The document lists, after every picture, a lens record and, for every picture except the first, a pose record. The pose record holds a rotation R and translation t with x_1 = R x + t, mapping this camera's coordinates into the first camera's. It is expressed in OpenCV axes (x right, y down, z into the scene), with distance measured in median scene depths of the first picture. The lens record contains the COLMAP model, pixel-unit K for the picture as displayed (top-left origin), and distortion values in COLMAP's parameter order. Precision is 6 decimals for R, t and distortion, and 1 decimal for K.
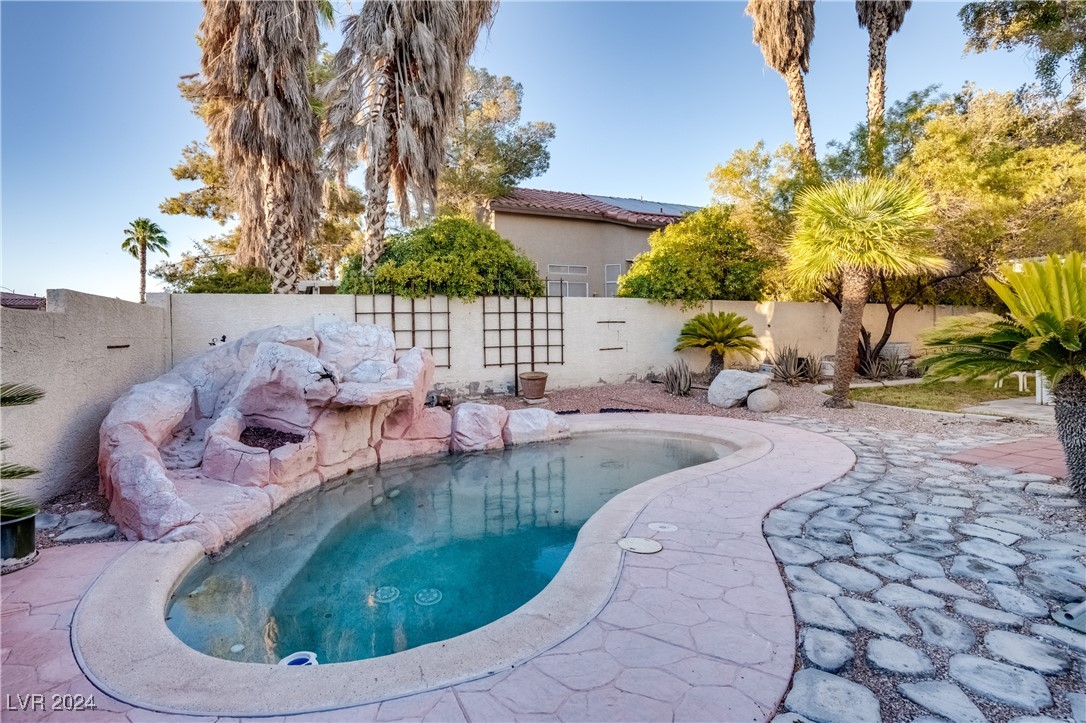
lens RADIAL K [[557.7, 0, 544.3], [0, 557.7, 334.9], [0, 0, 1]] dist [-0.039047, 0.000350]
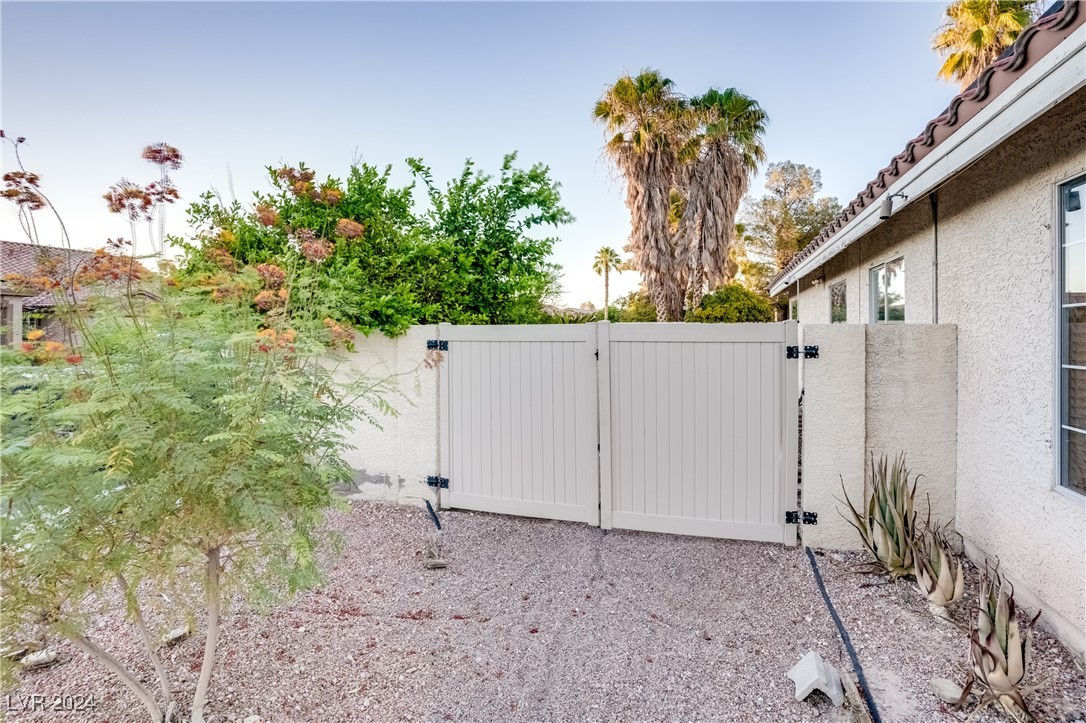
lens RADIAL K [[557.7, 0, 544.3], [0, 557.7, 334.9], [0, 0, 1]] dist [-0.039047, 0.000350]
pose [[0.738091, 0.008642, -0.674646, 0.845955], [-0.001931, 0.999941, 0.010696, -0.043251], [0.674698, -0.006592, 0.738064, -1.223244]]
